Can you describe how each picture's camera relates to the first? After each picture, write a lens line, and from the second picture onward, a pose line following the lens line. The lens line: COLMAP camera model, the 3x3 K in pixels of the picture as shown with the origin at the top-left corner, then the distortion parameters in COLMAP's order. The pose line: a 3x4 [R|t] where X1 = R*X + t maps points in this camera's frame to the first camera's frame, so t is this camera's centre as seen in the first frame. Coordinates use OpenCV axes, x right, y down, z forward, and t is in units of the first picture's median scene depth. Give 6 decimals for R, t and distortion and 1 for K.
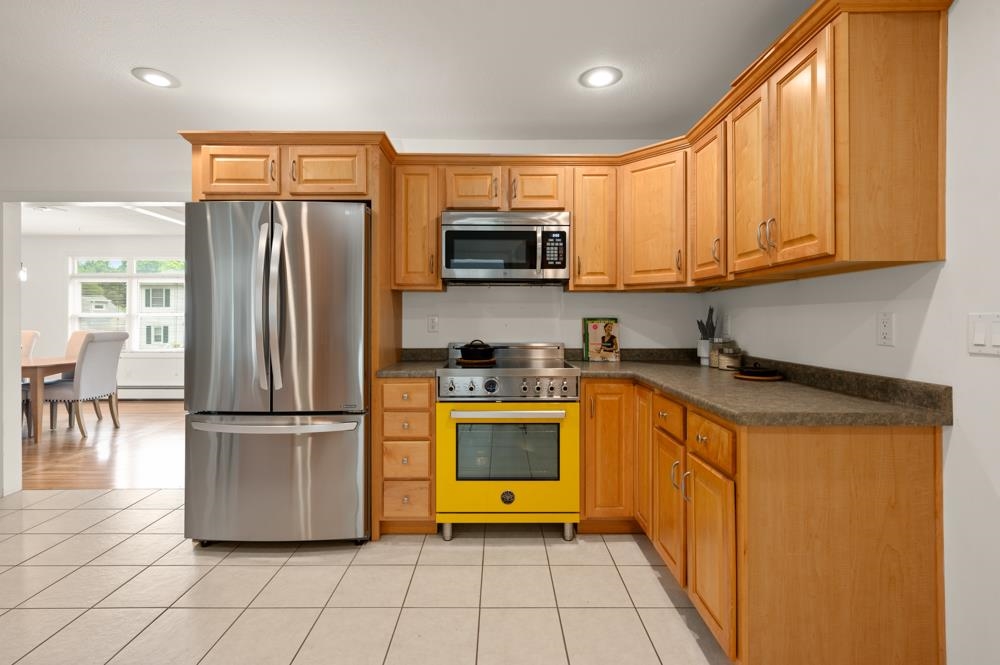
lens RADIAL K [[449.4, 0, 495.1], [0, 449.4, 313.5], [0, 0, 1]] dist [0.000075, 0.000328]
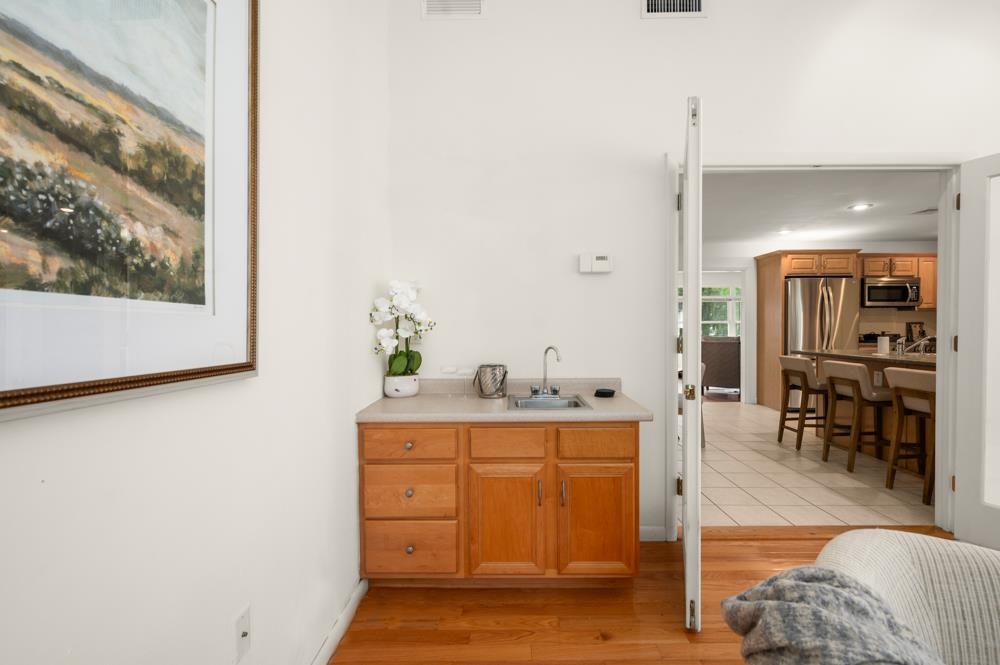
lens RADIAL K [[449.4, 0, 505.5], [0, 449.4, 332.6], [0, 0, 1]] dist [0.000075, 0.000328]
pose [[0.999907, -0.007258, -0.011518, -1.953612], [0.007440, 0.999847, 0.015825, 0.010556], [0.011402, -0.015909, 0.999808, -1.368749]]
